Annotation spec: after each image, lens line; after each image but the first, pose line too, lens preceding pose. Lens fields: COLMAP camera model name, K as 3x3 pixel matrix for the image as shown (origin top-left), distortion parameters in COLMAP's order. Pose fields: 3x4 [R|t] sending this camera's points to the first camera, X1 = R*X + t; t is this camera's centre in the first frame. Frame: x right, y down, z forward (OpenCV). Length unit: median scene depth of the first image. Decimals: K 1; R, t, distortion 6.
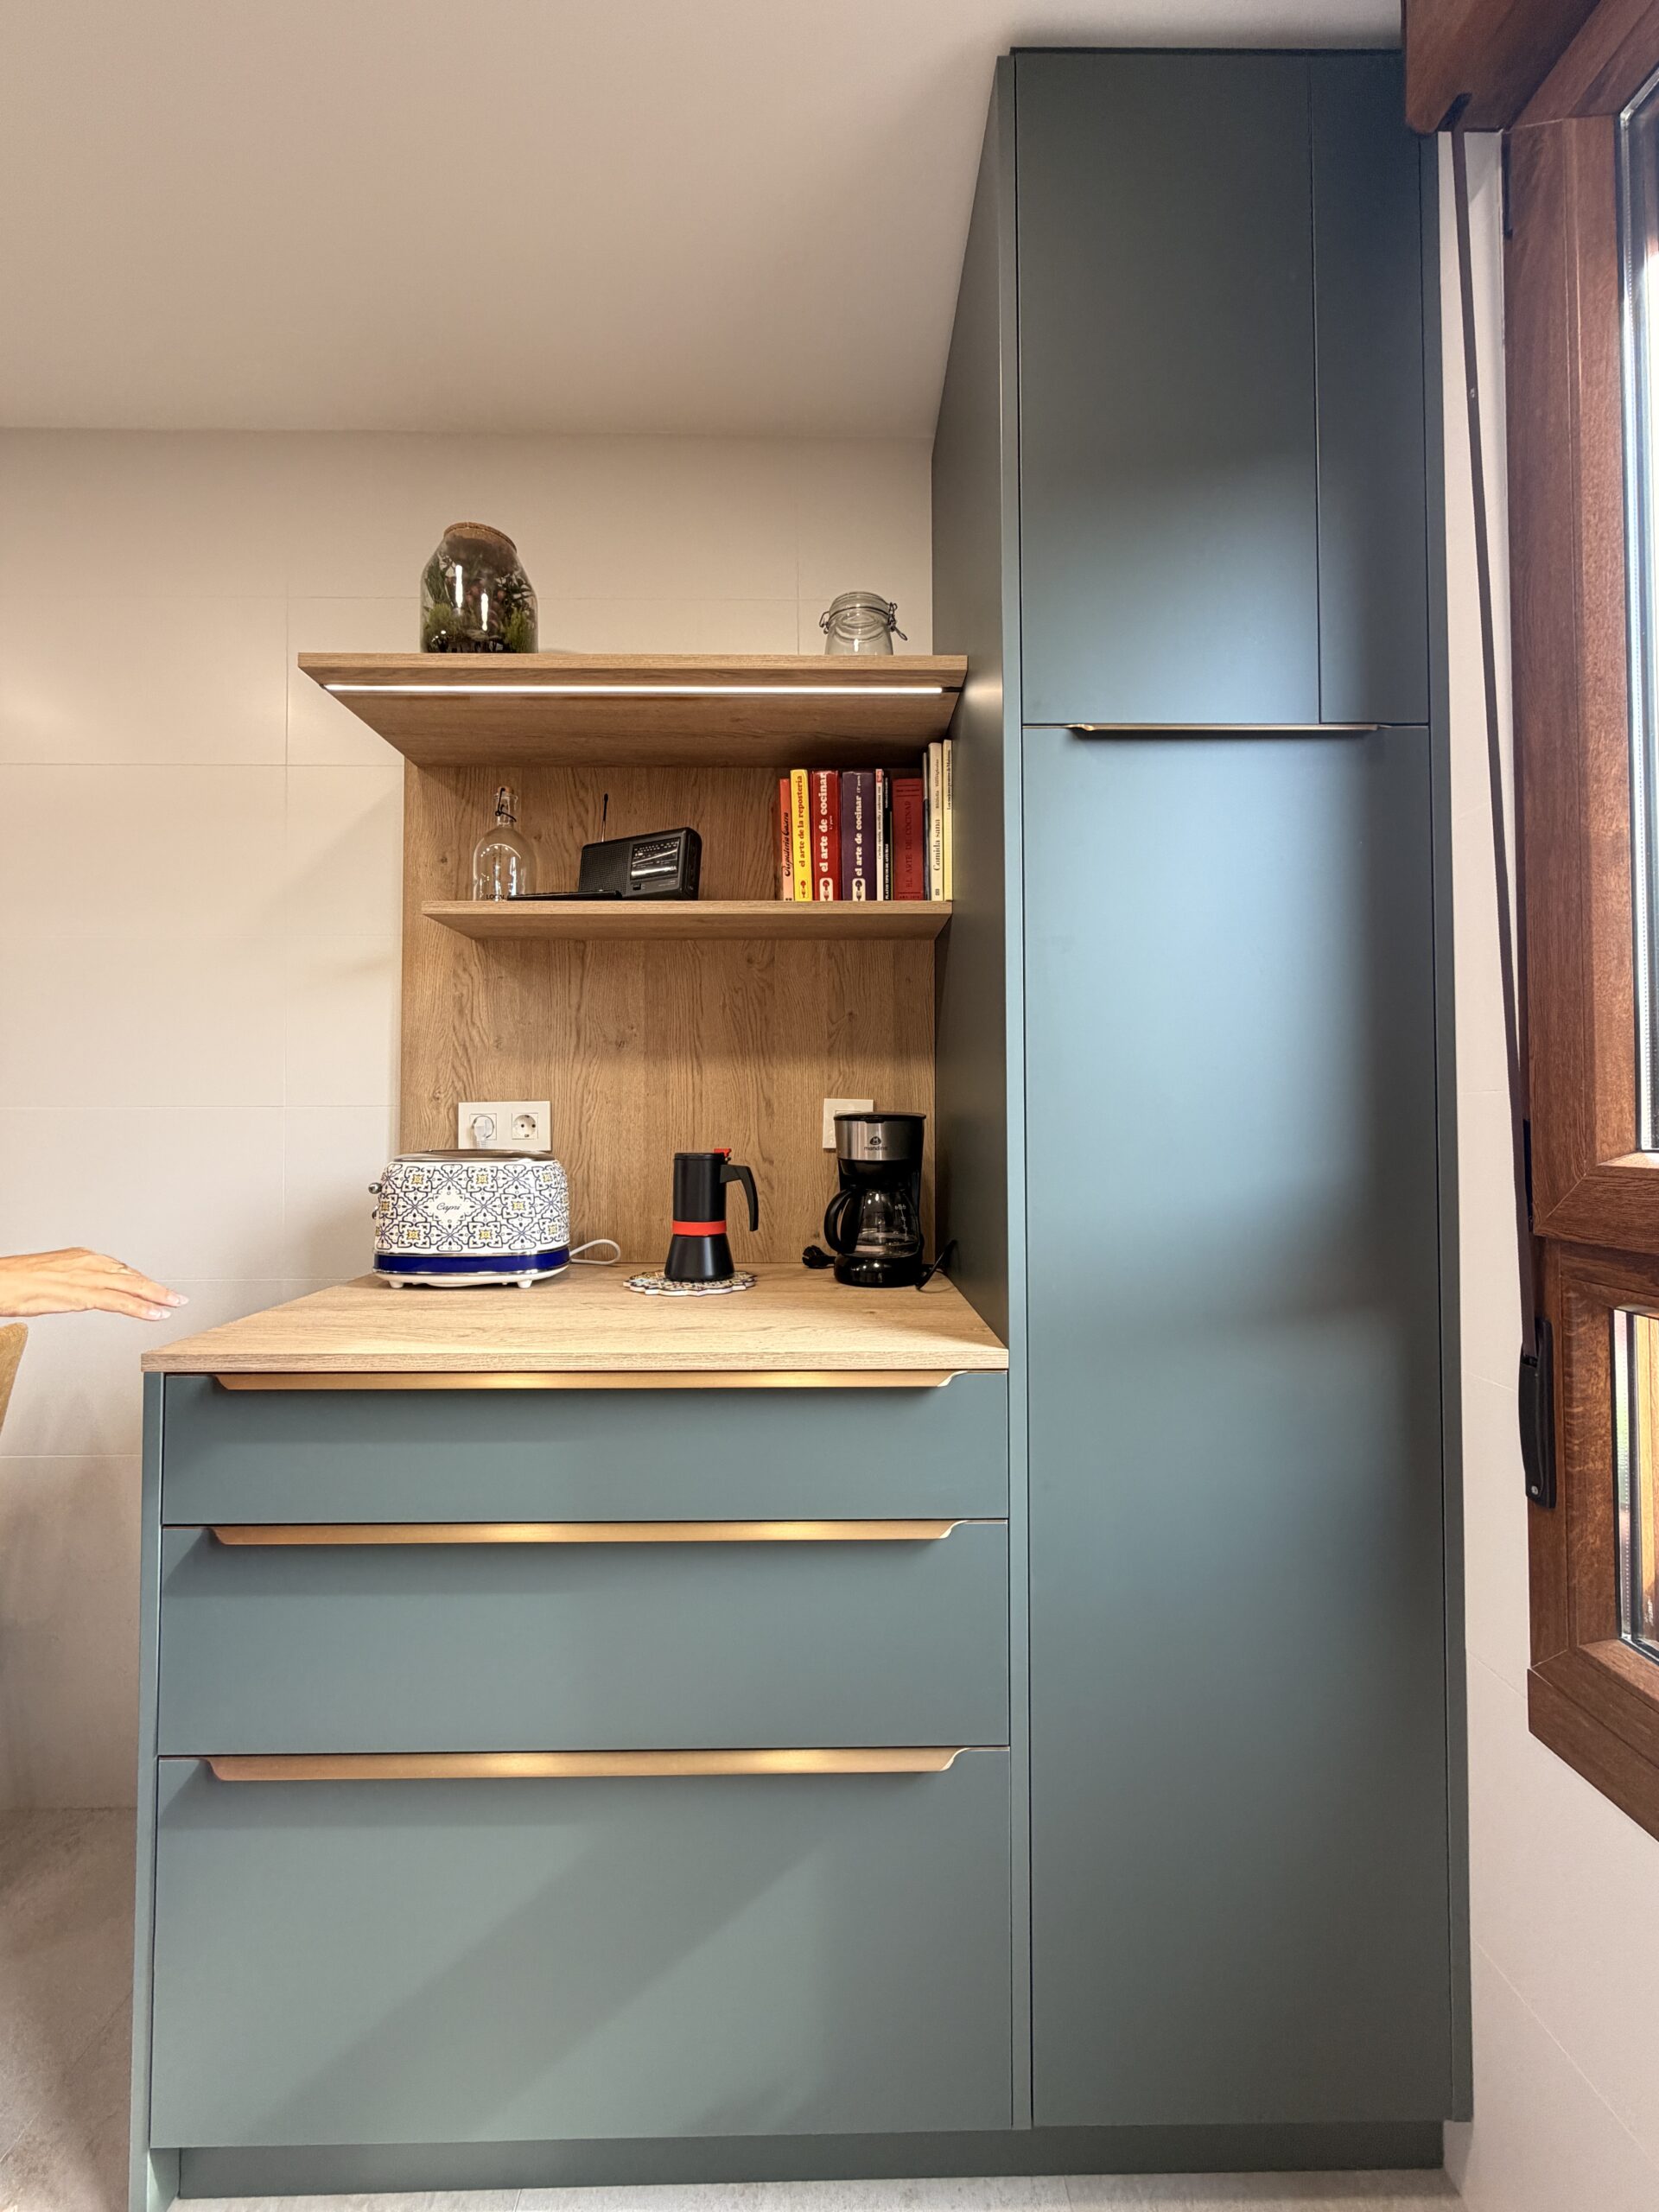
lens RADIAL K [[885.9, 0, 829.5], [0, 885.9, 1106.0], [0, 0, 1]] dist [0.001076, -0.000075]
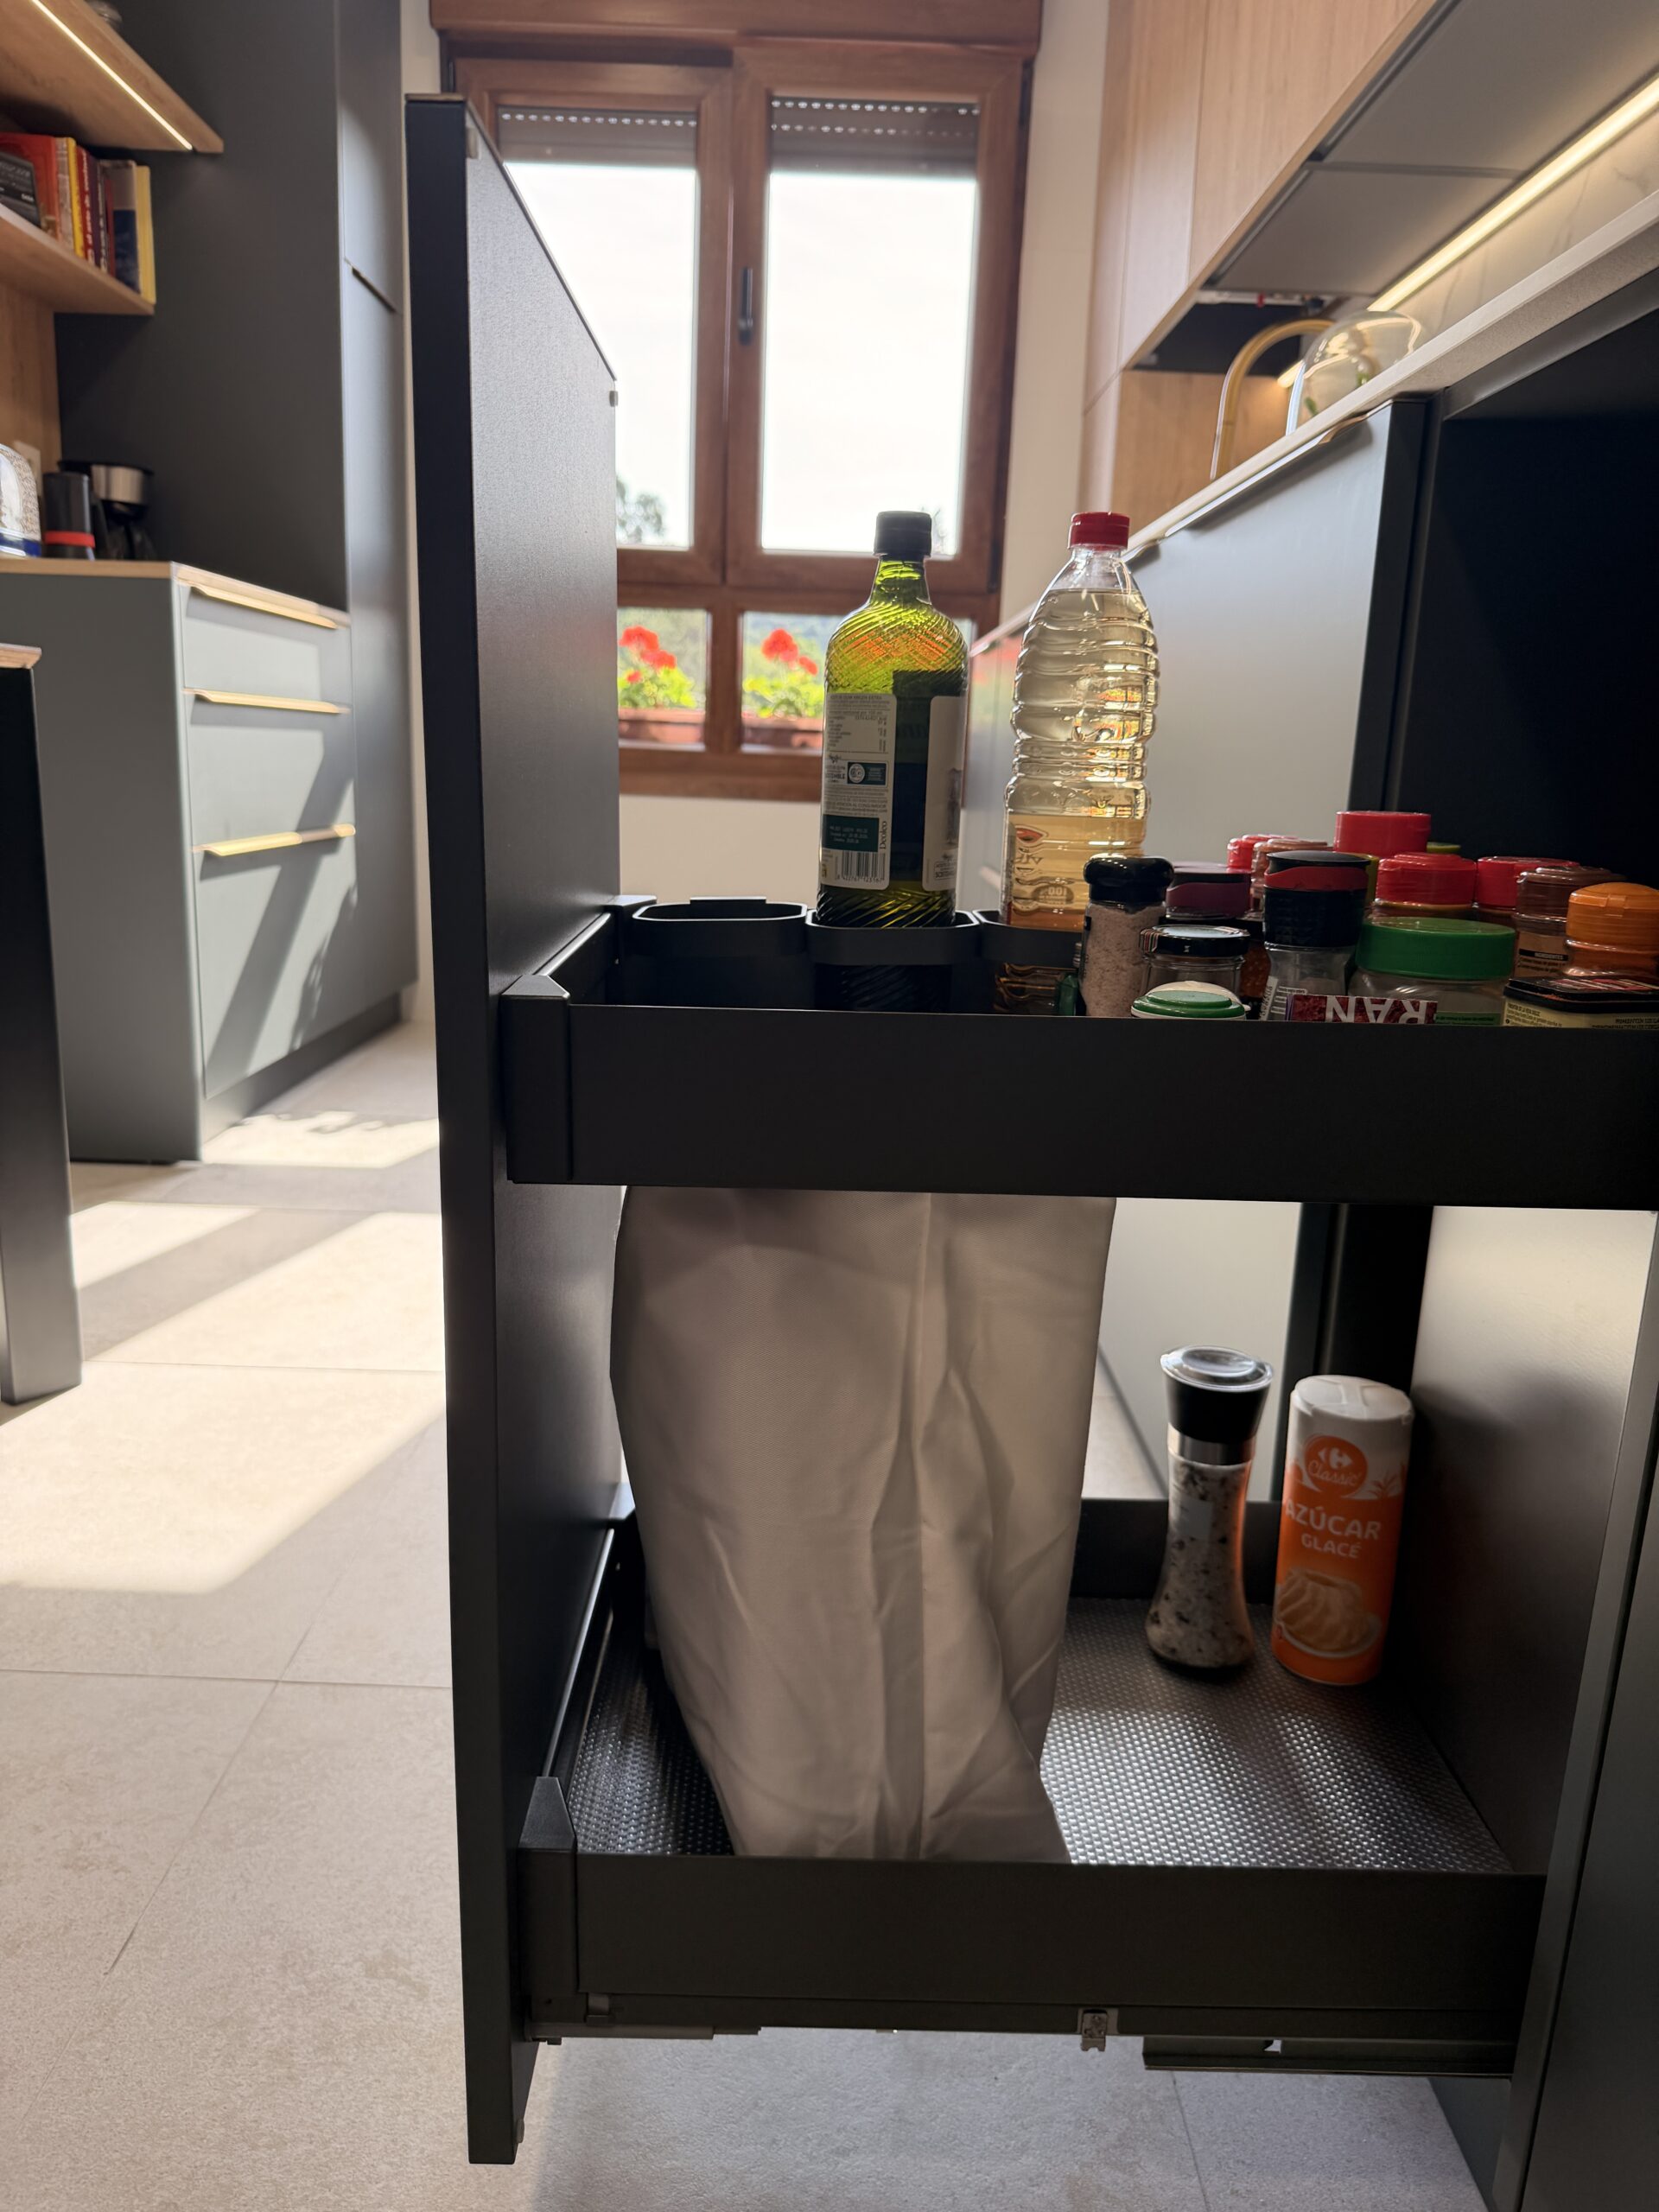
lens RADIAL K [[1575.6, 0, 794.3], [0, 1575.6, 1109.6], [0, 0, 1]] dist [0.053468, -0.077423]
pose [[0.023688, -0.217932, 0.975677, -2.304896], [-0.047410, 0.974607, 0.218844, 0.356236], [-0.998595, -0.051441, 0.012754, -0.032386]]
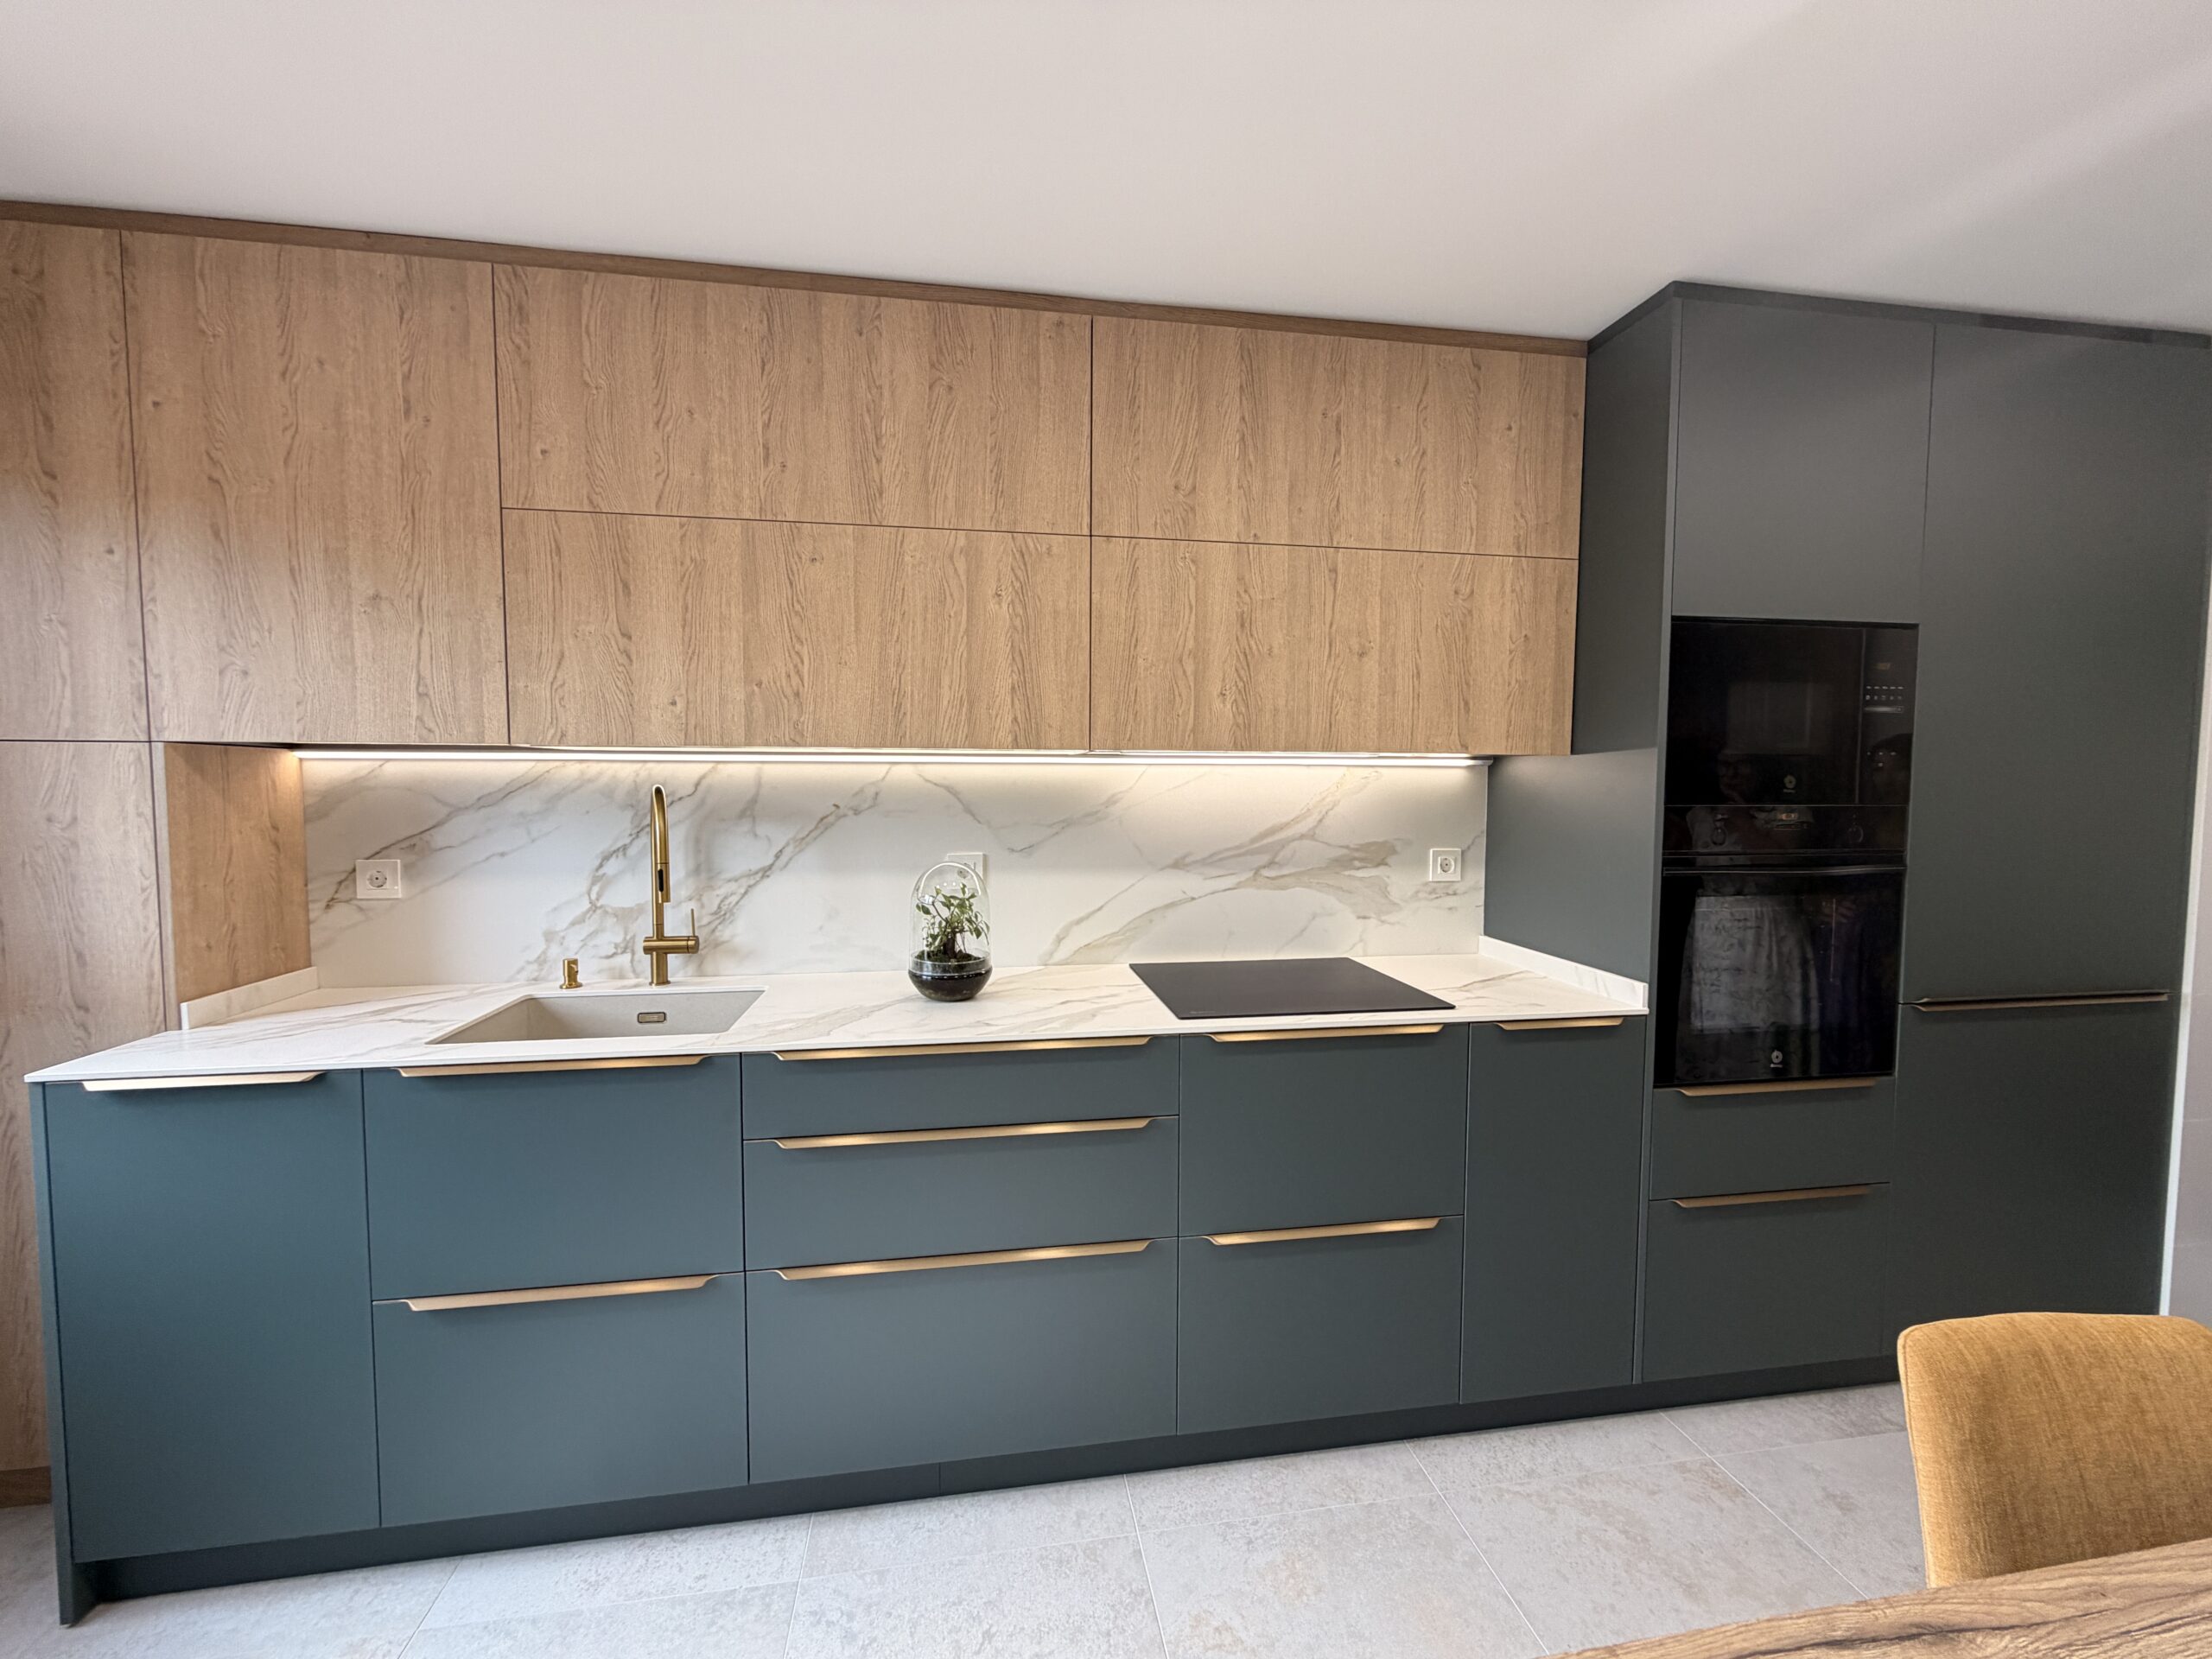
lens RADIAL K [[885.9, 0, 1100.9], [0, 885.9, 831.5], [0, 0, 1]] dist [0.001076, -0.000075]
pose [[-0.989622, 0.009481, -0.143379, -0.888392], [0.003155, 0.999014, 0.044281, -0.134634], [0.143658, 0.043369, -0.988677, 0.923672]]
